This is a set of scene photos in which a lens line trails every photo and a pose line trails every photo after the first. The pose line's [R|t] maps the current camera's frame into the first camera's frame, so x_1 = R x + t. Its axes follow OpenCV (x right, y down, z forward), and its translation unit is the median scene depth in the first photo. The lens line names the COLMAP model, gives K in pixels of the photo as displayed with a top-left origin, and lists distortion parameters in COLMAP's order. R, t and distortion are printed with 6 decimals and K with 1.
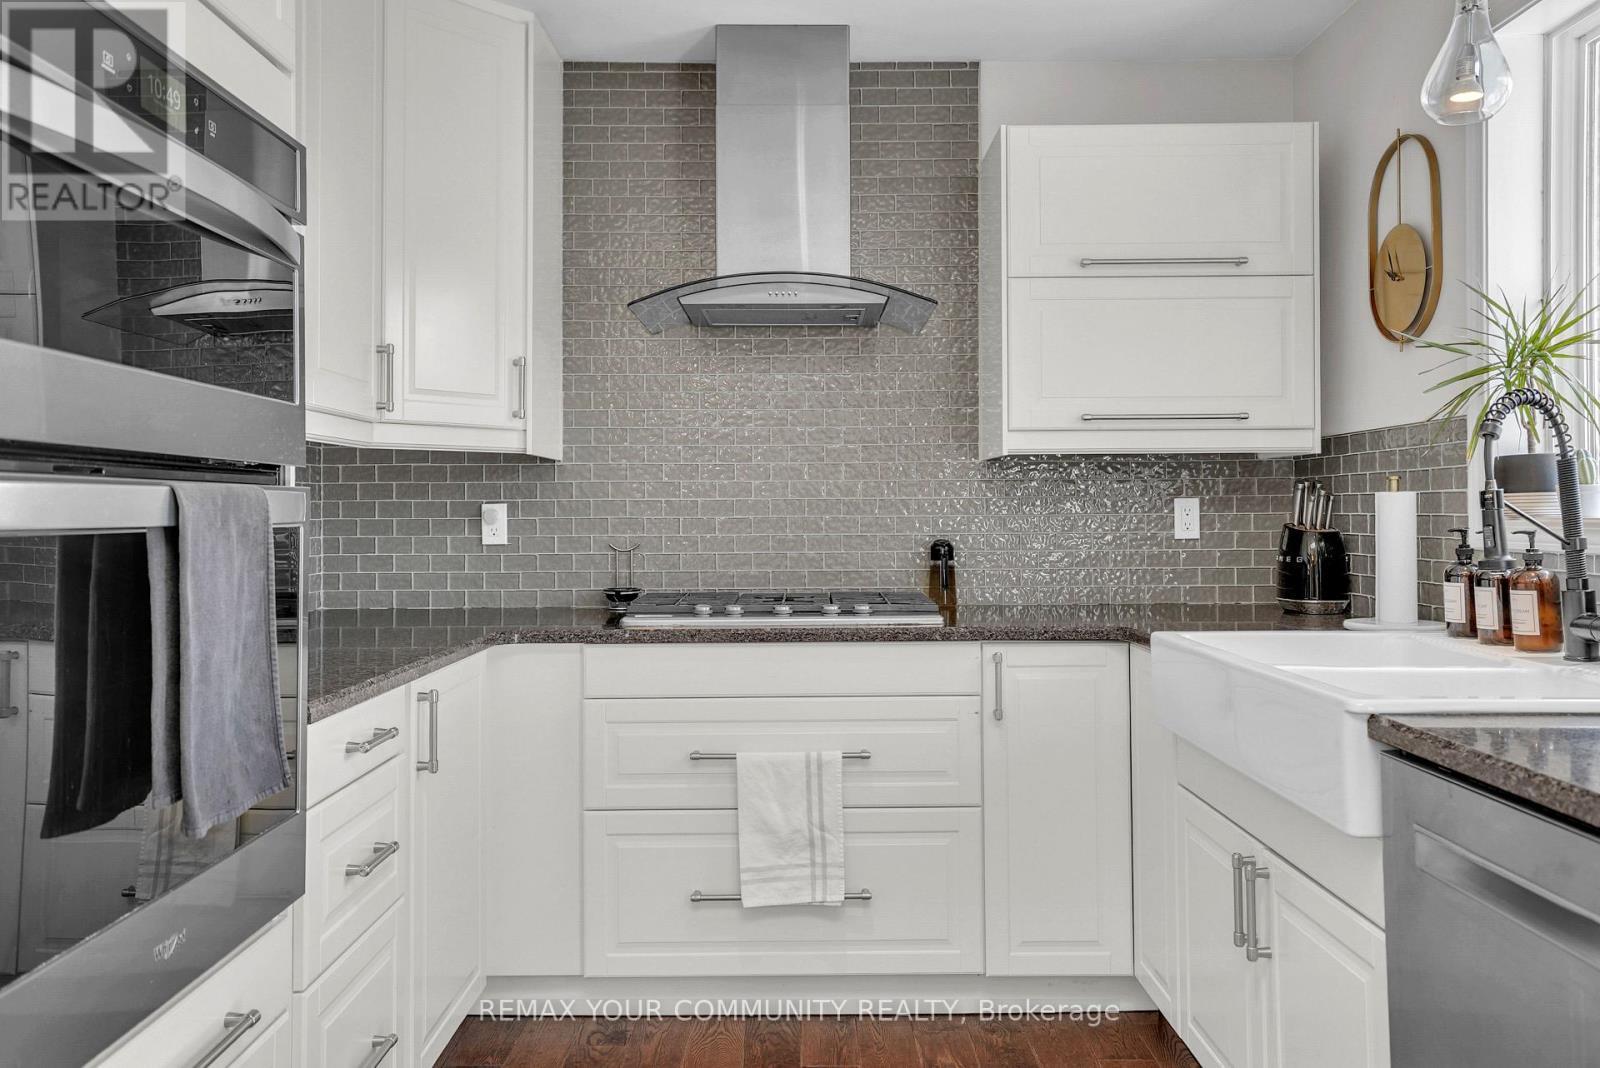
lens RADIAL K [[759.5, 0, 799.1], [0, 759.5, 538.7], [0, 0, 1]] dist [-0.053989, 0.017516]
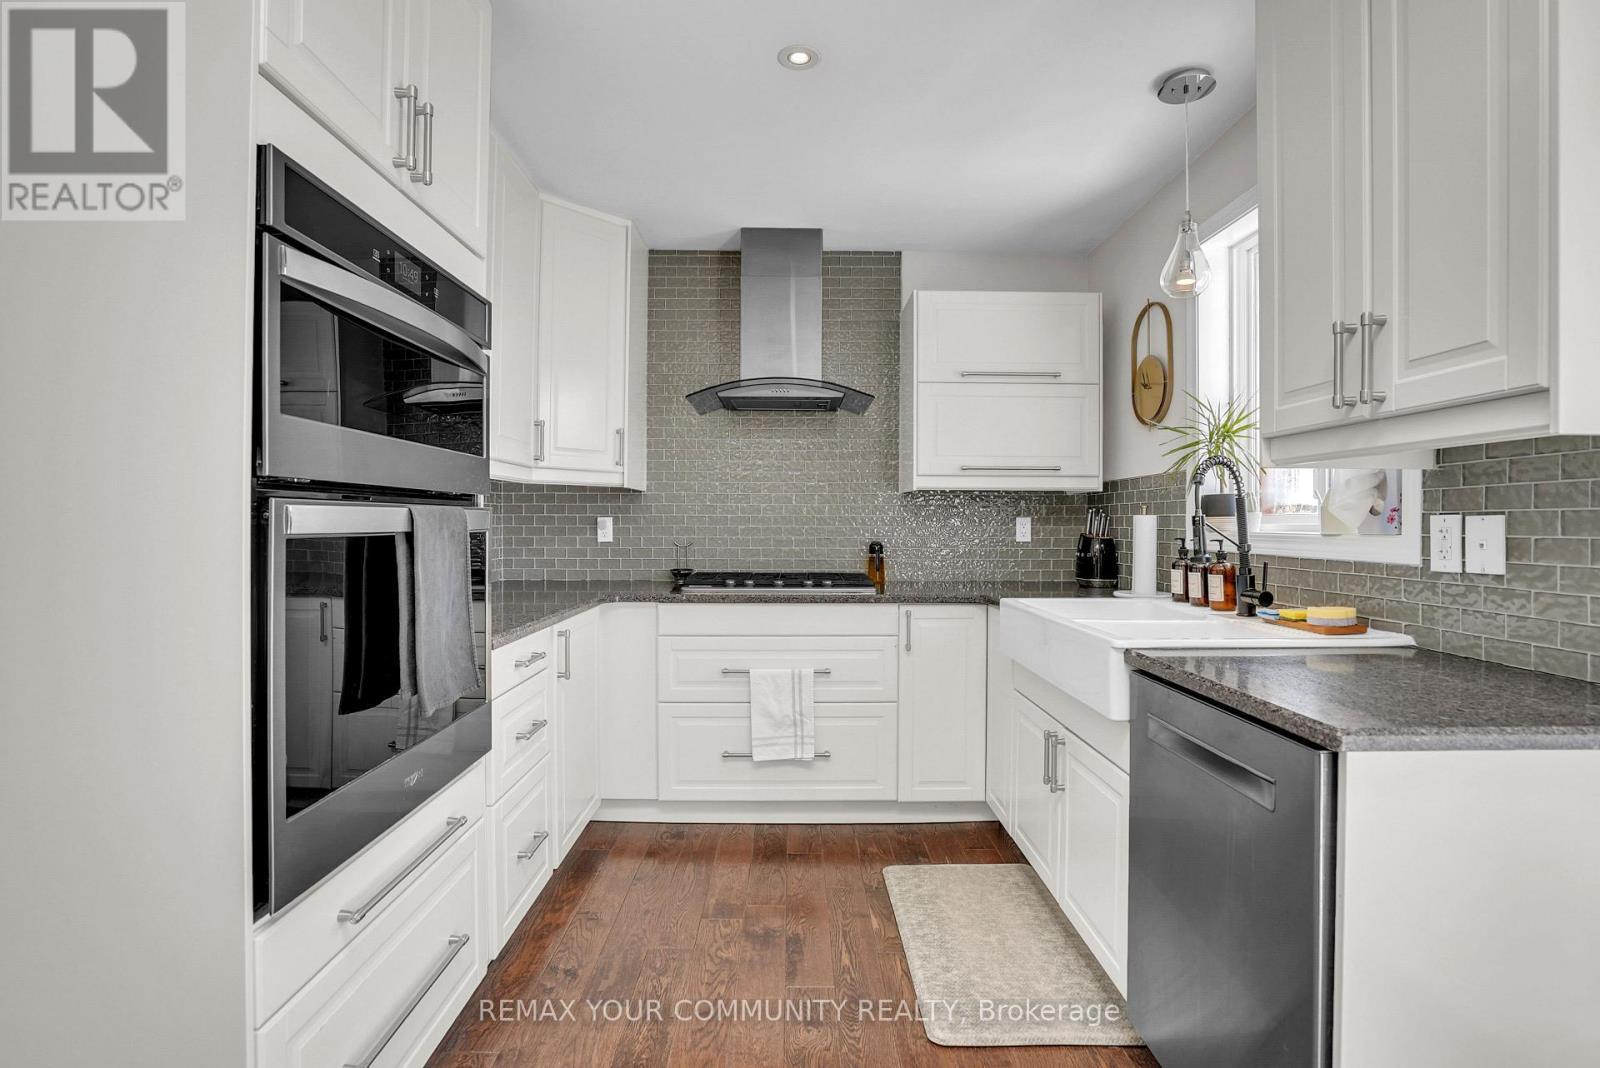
lens RADIAL K [[759.5, 0, 797.7], [0, 759.5, 530.8], [0, 0, 1]] dist [-0.053989, 0.017516]
pose [[0.999841, 0.008284, -0.015797, 0.045994], [-0.008295, 0.999965, -0.000635, -0.020213], [0.015791, 0.000766, 0.999875, -0.677690]]
